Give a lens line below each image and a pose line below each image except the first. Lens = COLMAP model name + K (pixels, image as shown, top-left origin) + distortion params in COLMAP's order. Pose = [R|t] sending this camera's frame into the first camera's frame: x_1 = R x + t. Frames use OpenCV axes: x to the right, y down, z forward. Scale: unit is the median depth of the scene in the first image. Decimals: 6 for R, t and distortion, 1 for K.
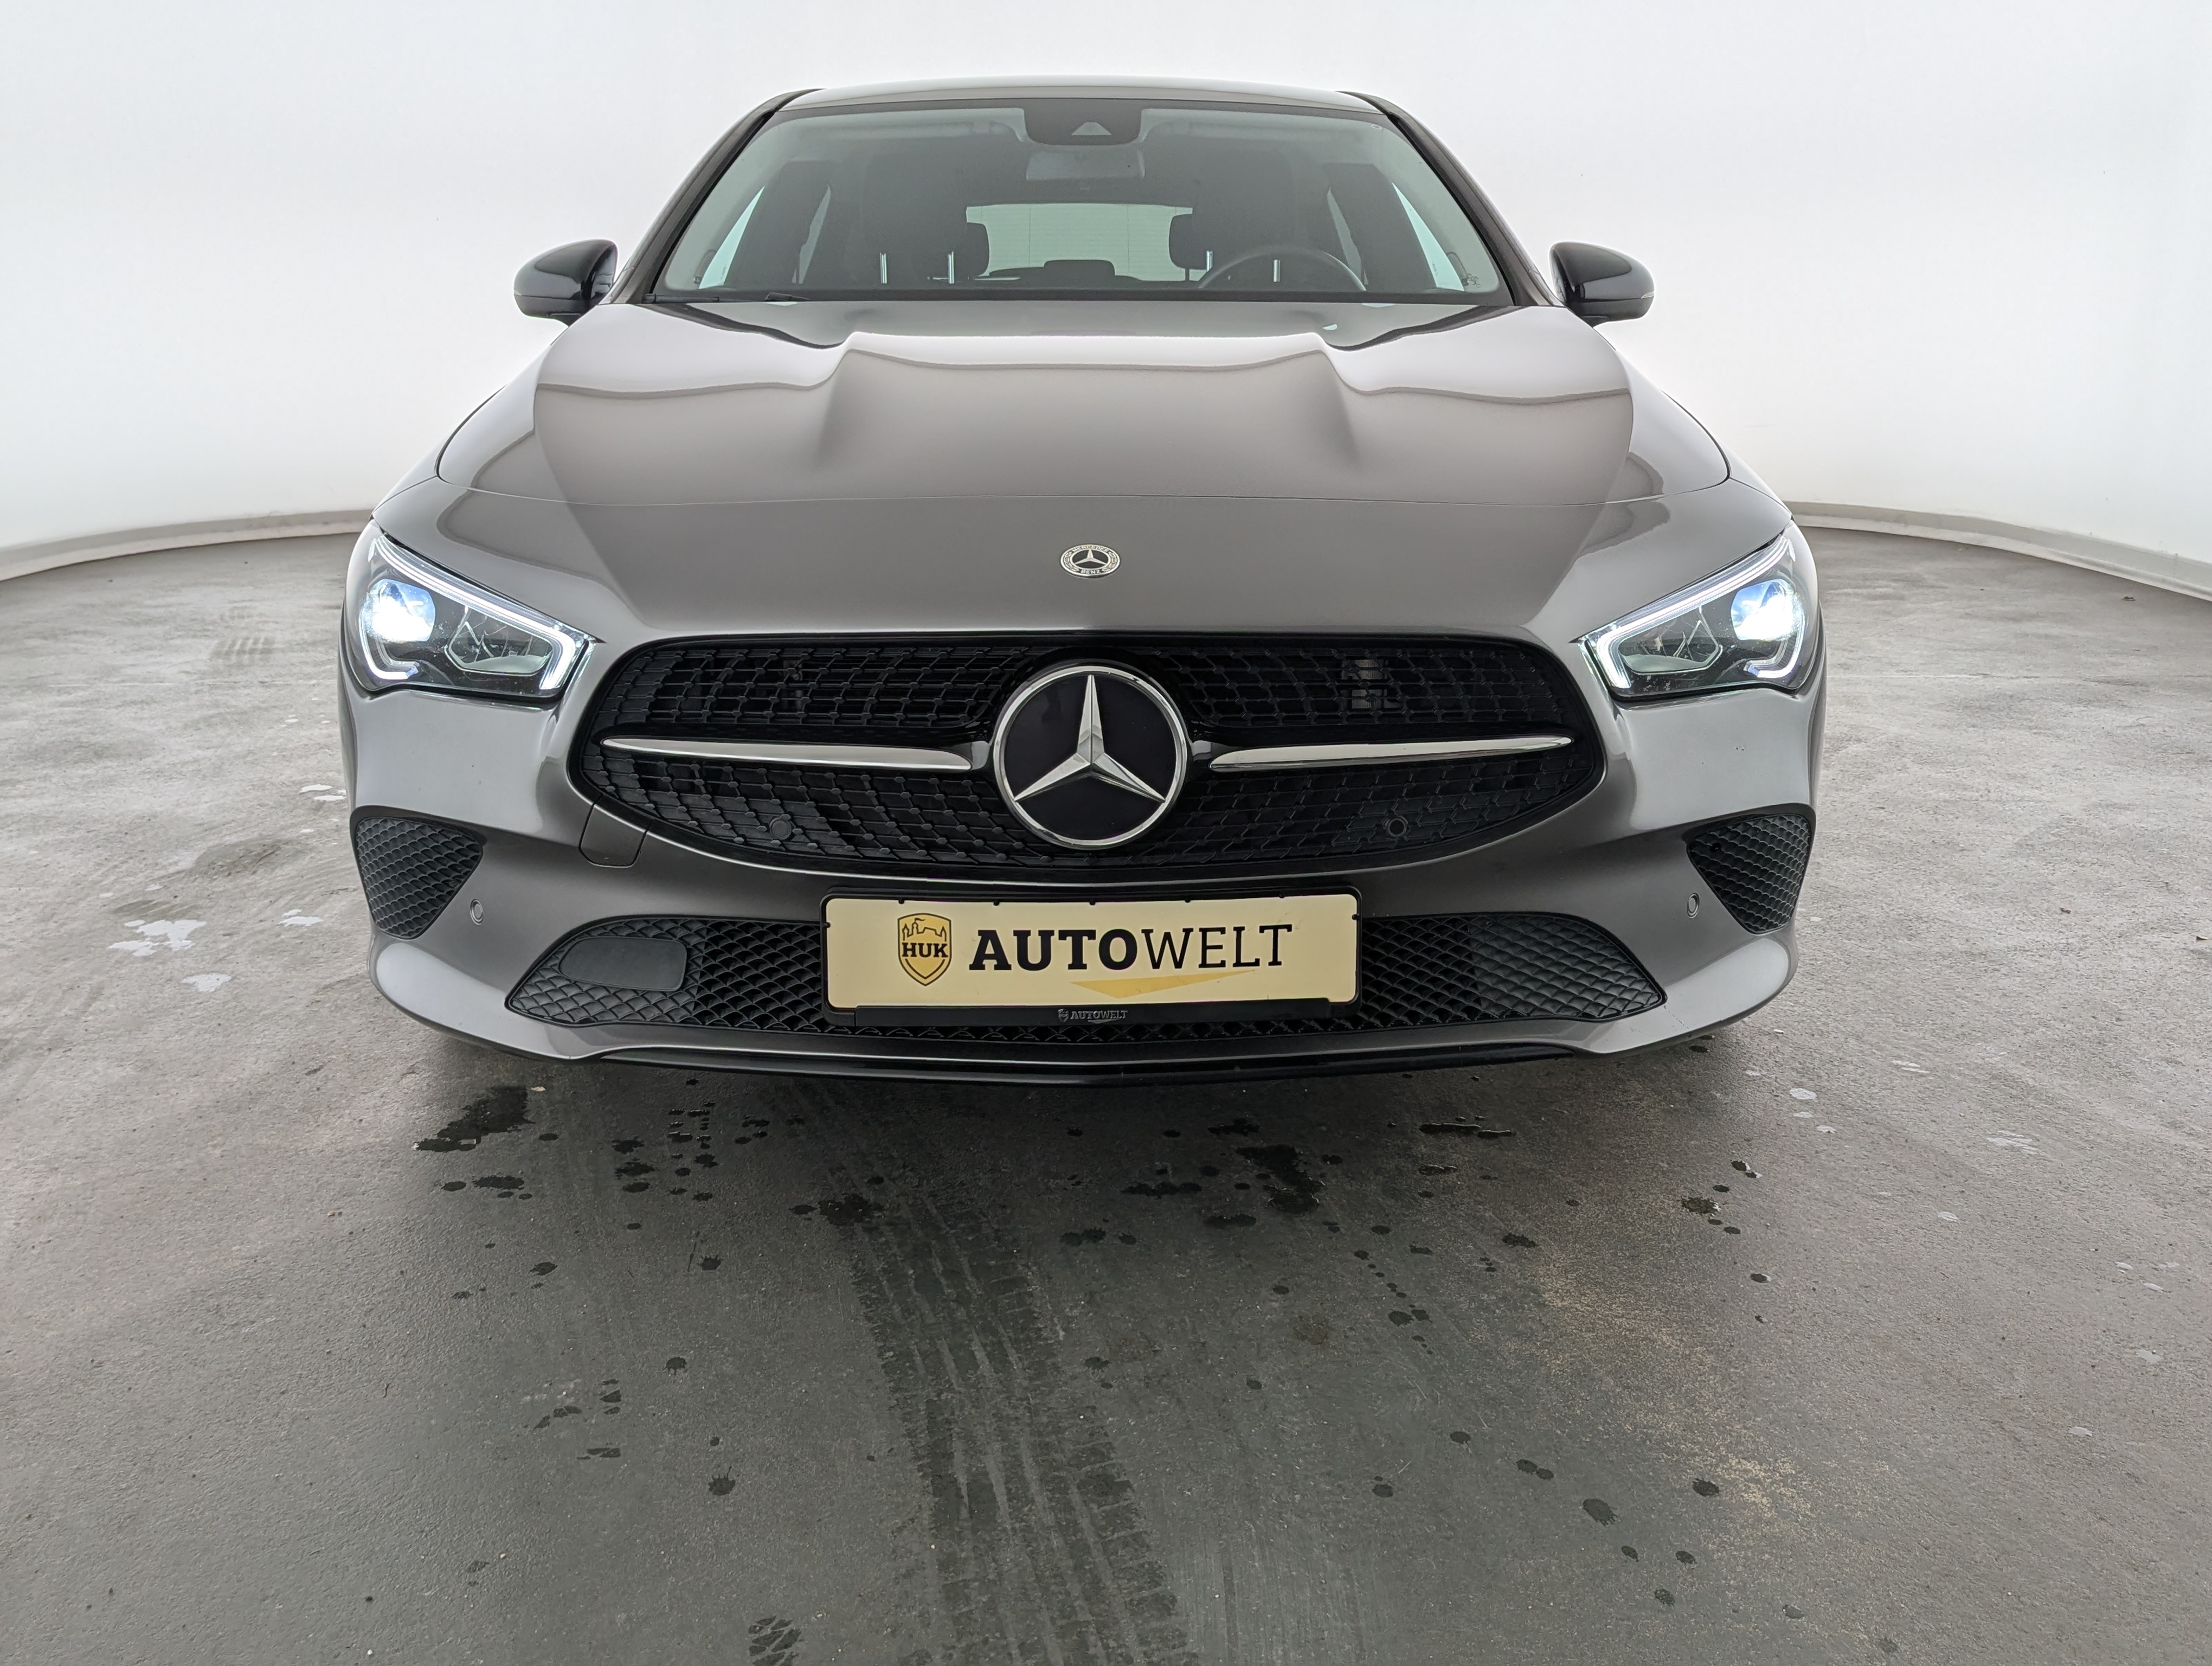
lens RADIAL K [[1775.8, 0, 1114.1], [0, 1775.8, 785.4], [0, 0, 1]] dist [0.031151, -0.017224]
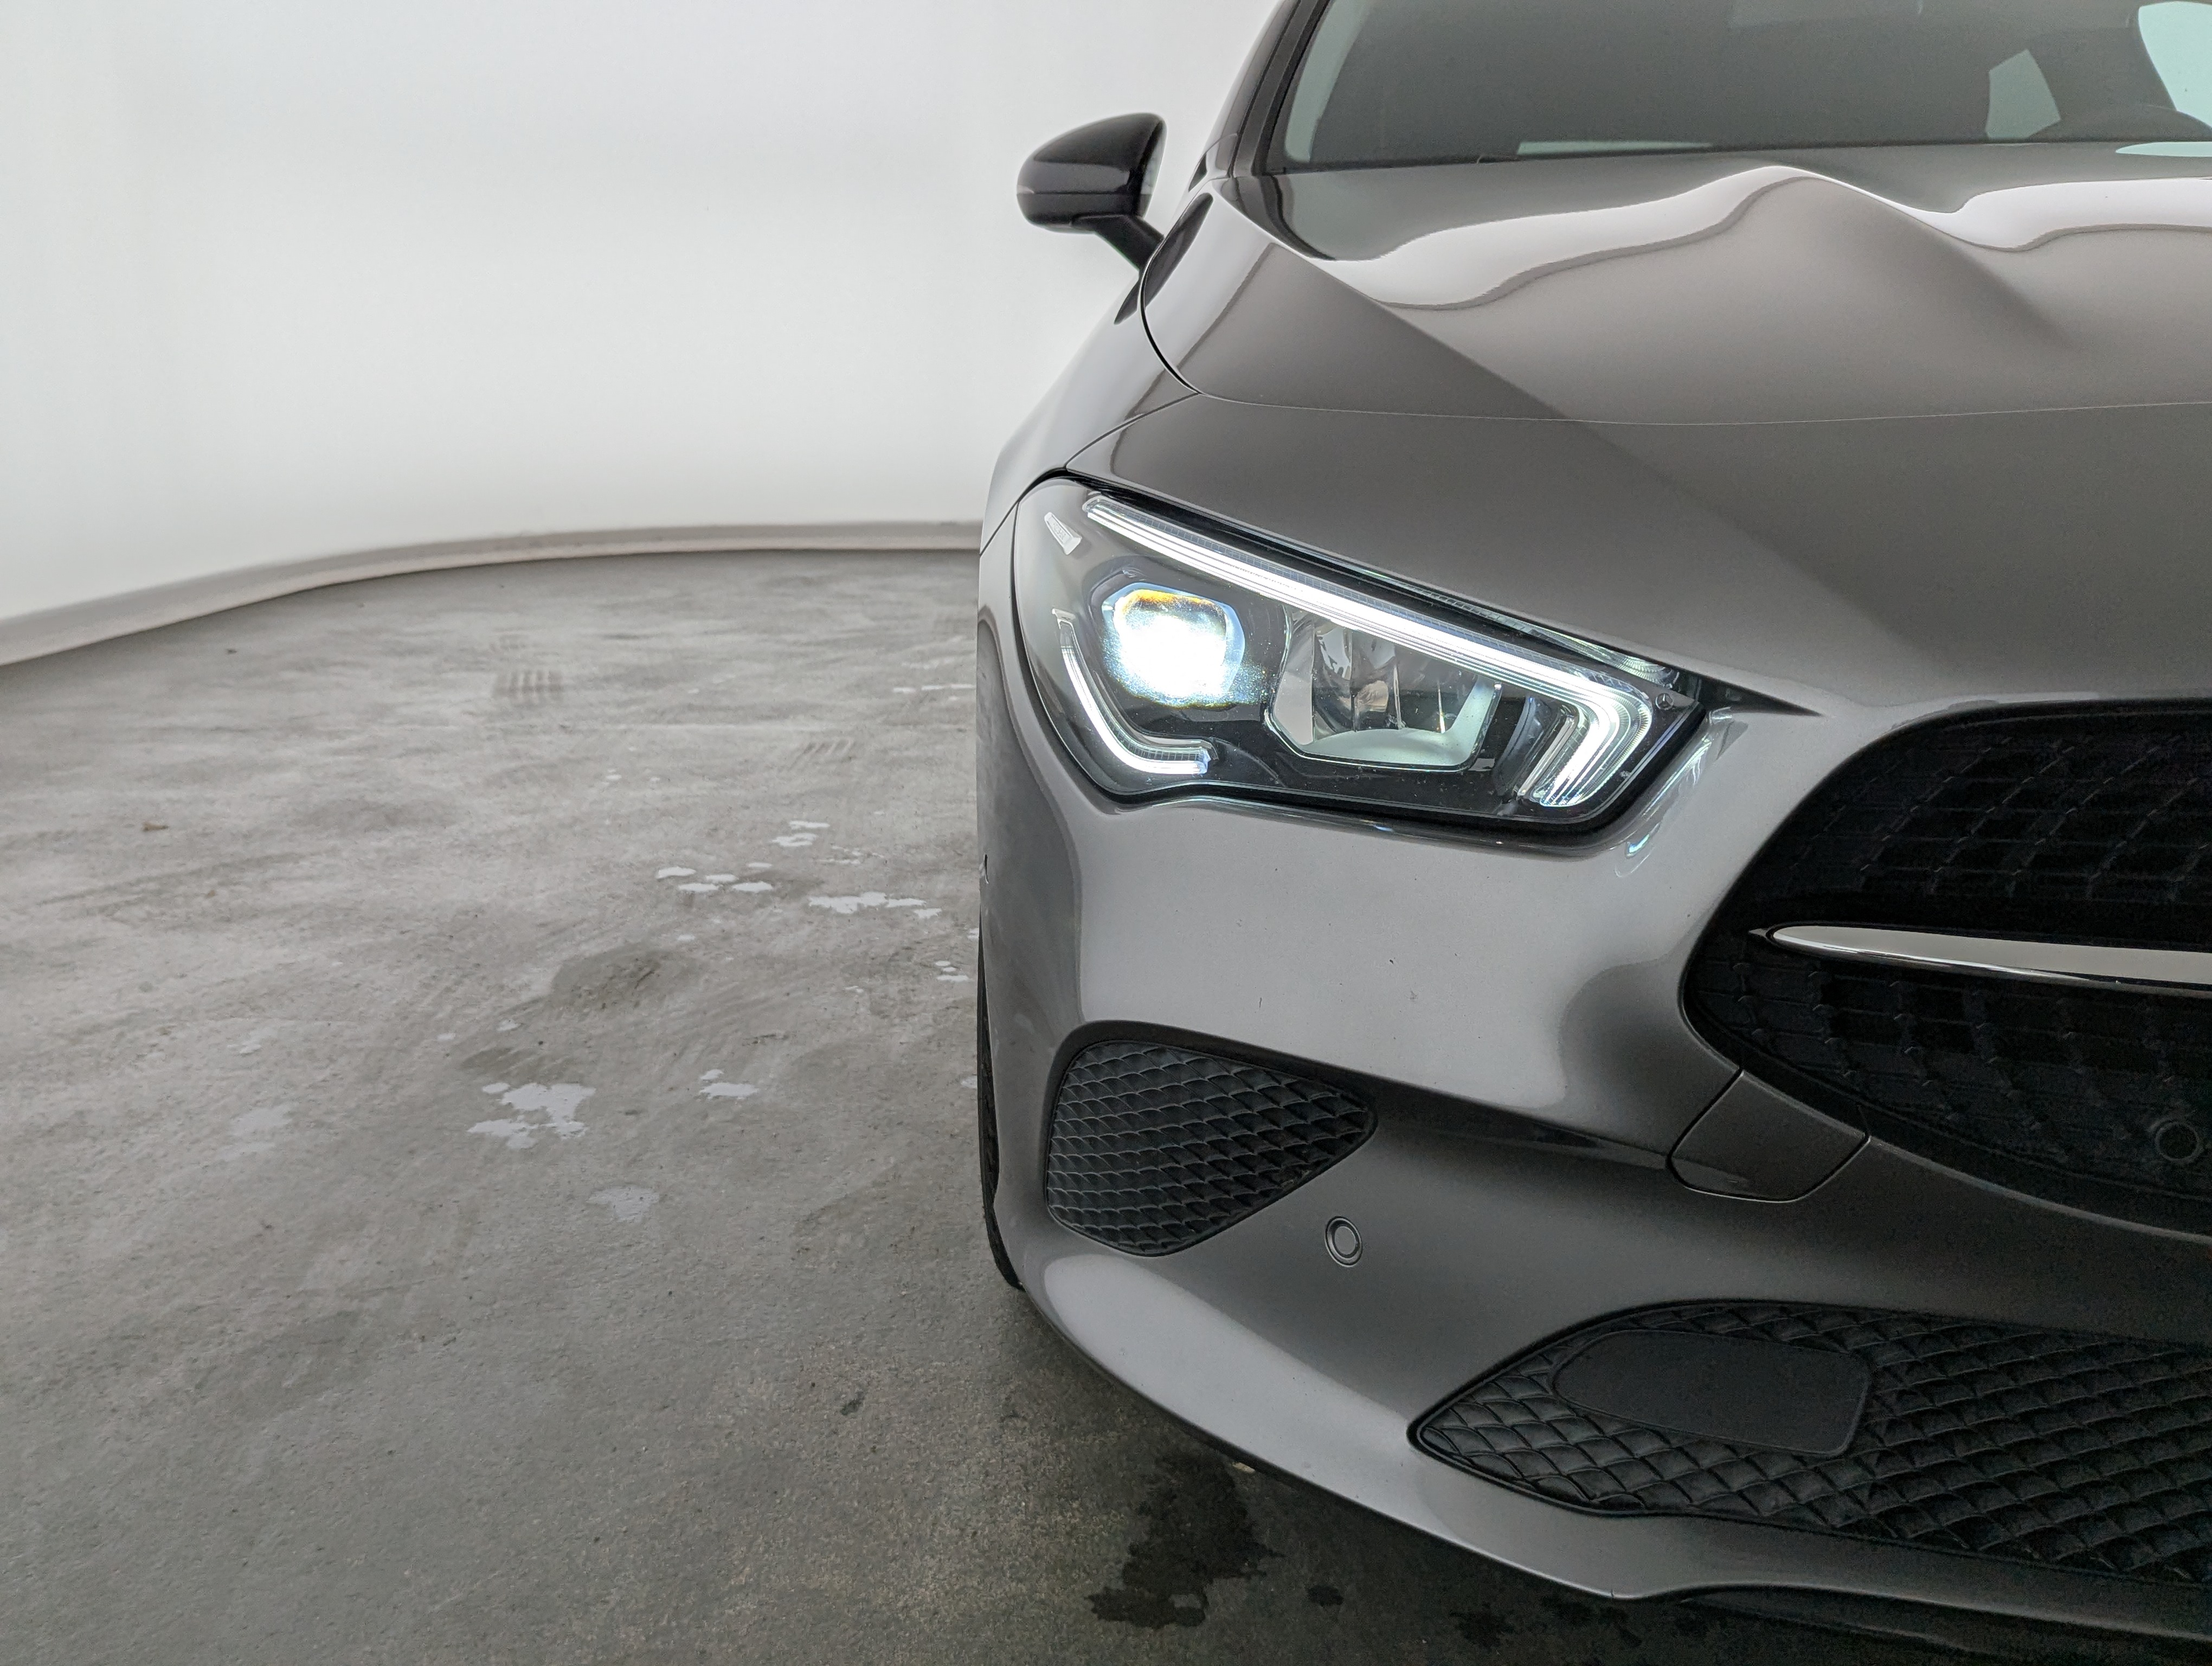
lens RADIAL K [[1775.8, 0, 1114.1], [0, 1775.8, 785.4], [0, 0, 1]] dist [0.031151, -0.017224]
pose [[0.996671, 0.015323, -0.080073, -0.195894], [-0.016924, 0.999669, -0.019355, -0.023795], [0.079750, 0.020646, 0.996601, 0.251780]]
